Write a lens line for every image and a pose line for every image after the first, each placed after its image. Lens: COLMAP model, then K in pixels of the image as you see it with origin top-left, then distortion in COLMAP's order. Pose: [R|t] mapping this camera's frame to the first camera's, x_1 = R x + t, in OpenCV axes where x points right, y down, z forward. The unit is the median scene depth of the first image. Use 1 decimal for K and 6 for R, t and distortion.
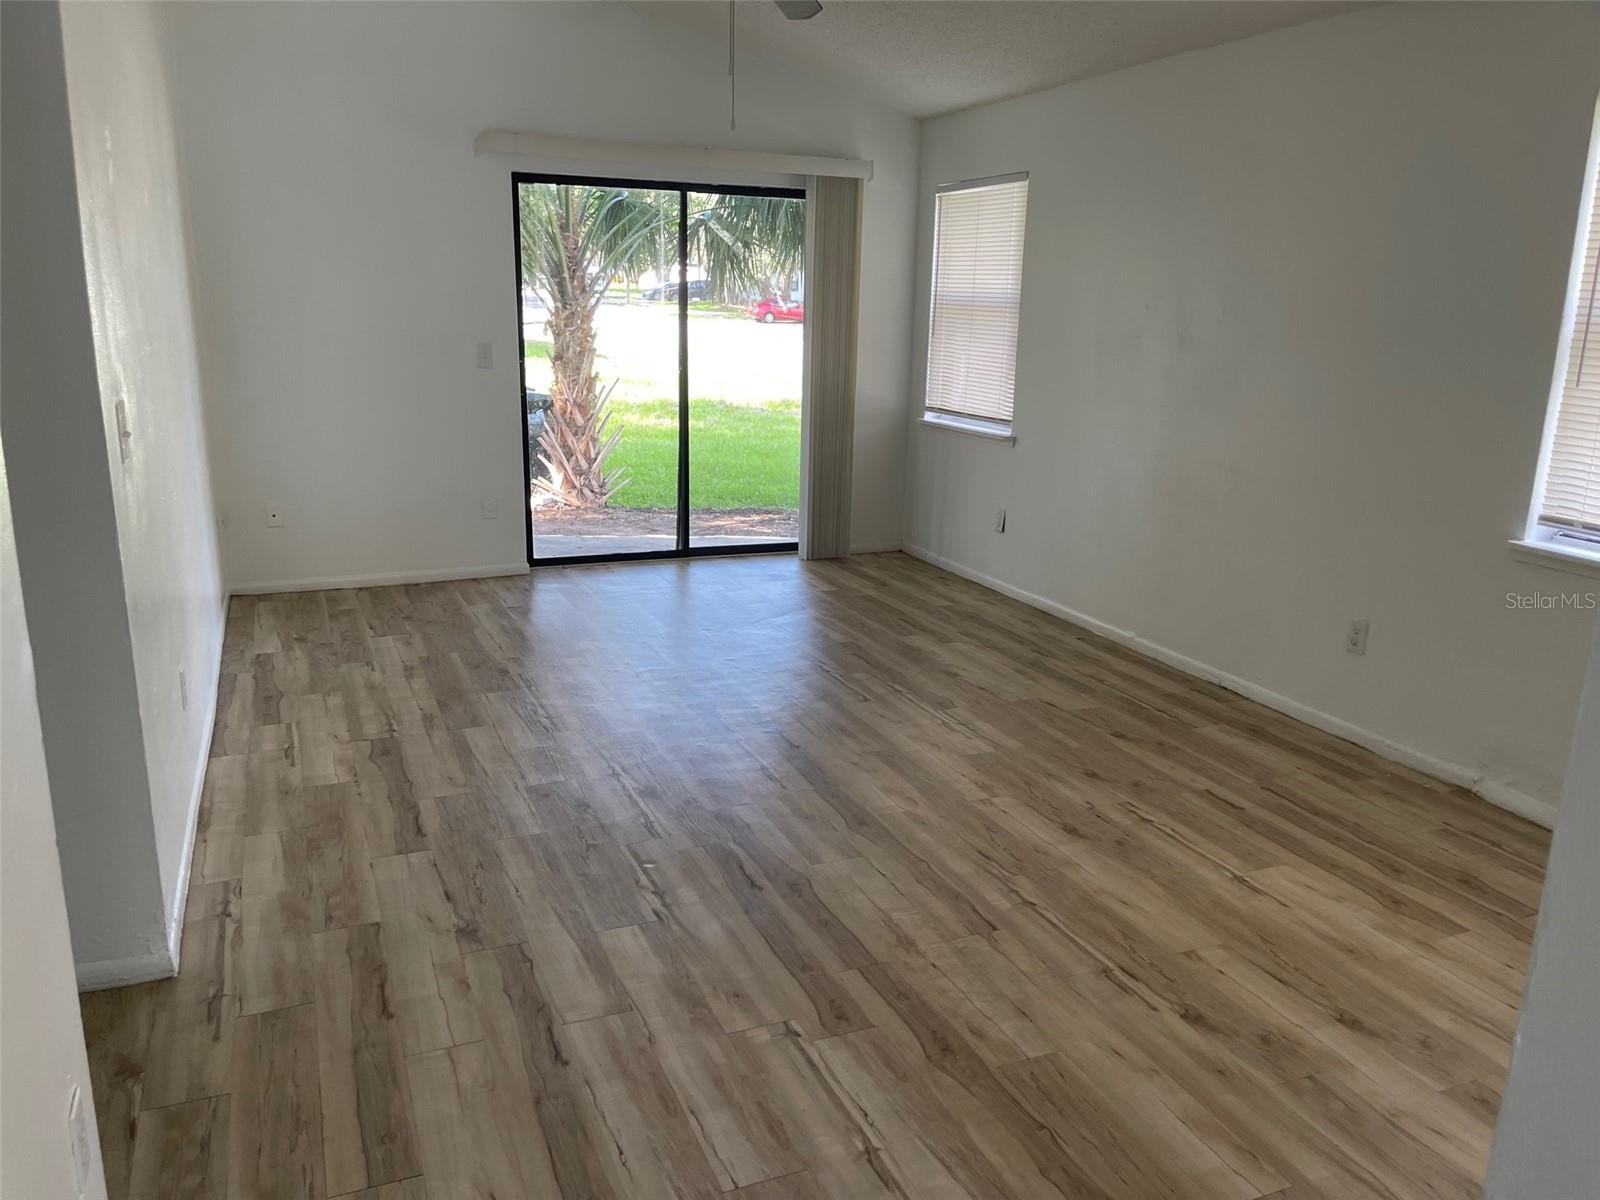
lens RADIAL K [[1184.3, 0, 796.0], [0, 1184.3, 612.8], [0, 0, 1]] dist [0.027440, -0.010006]
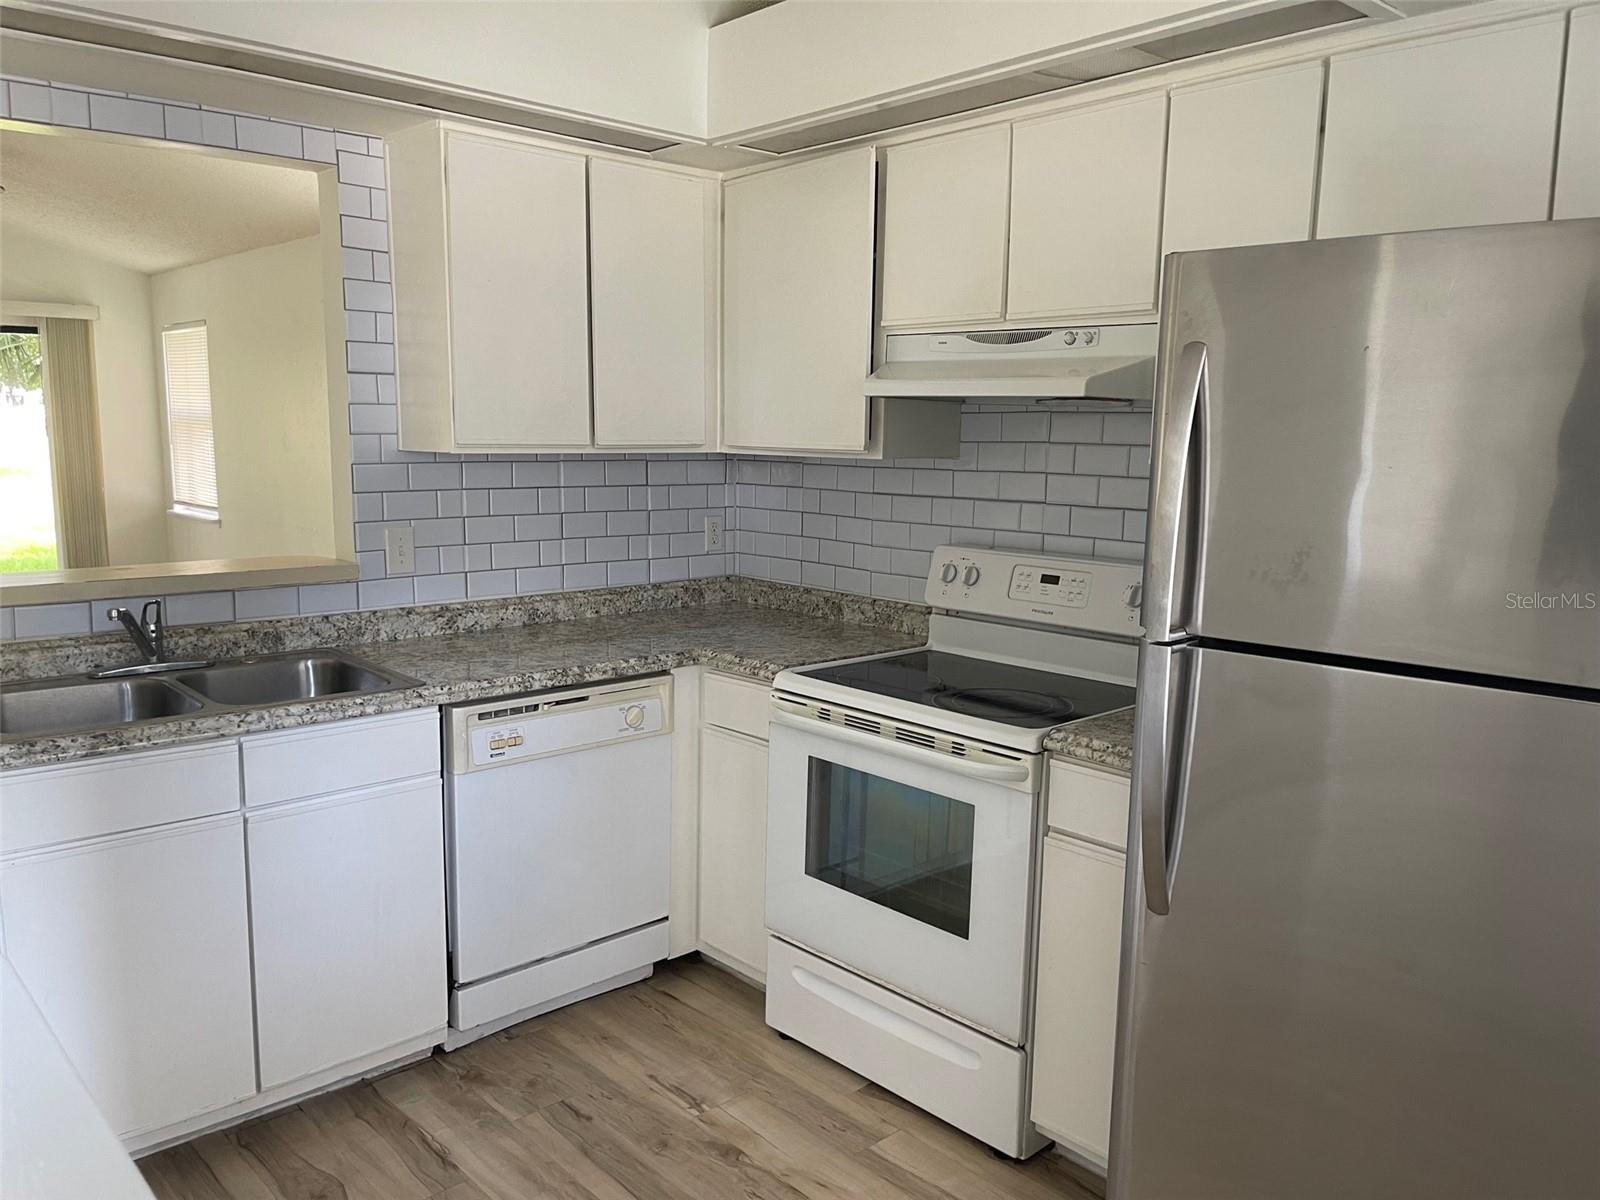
lens RADIAL K [[1184.3, 0, 812.0], [0, 1184.3, 605.1], [0, 0, 1]] dist [0.027440, -0.010006]
pose [[0.939423, -0.056139, 0.338132, 0.460135], [0.090263, 0.992194, -0.086044, 0.149418], [-0.330662, 0.111353, 0.937157, -0.546709]]
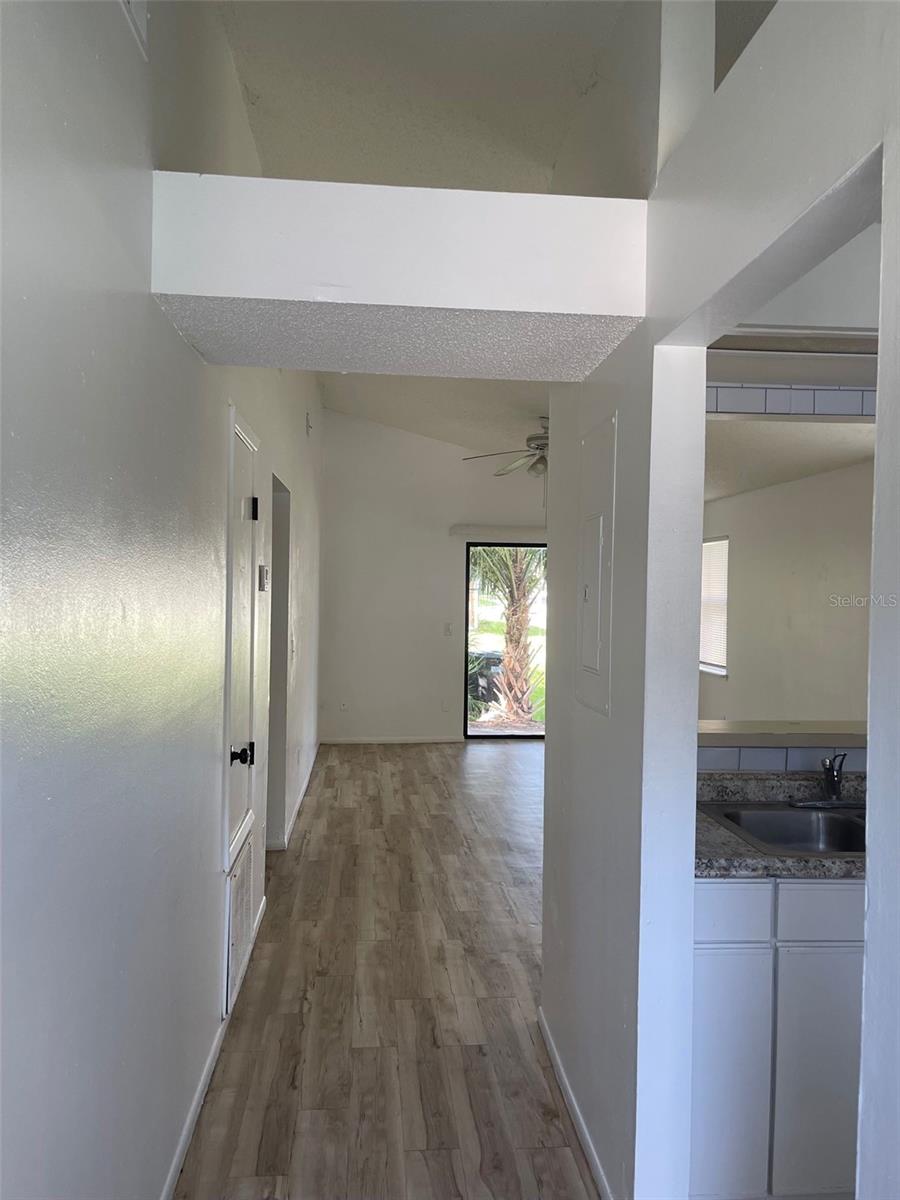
lens RADIAL K [[888.2, 0, 452.9], [0, 888.2, 606.9], [0, 0, 1]] dist [0.027440, -0.010006]
pose [[0.953084, -0.001246, -0.302702, 0.261709], [-0.072741, 0.969747, -0.233023, 0.125221], [0.293835, 0.244109, 0.924160, -0.513443]]
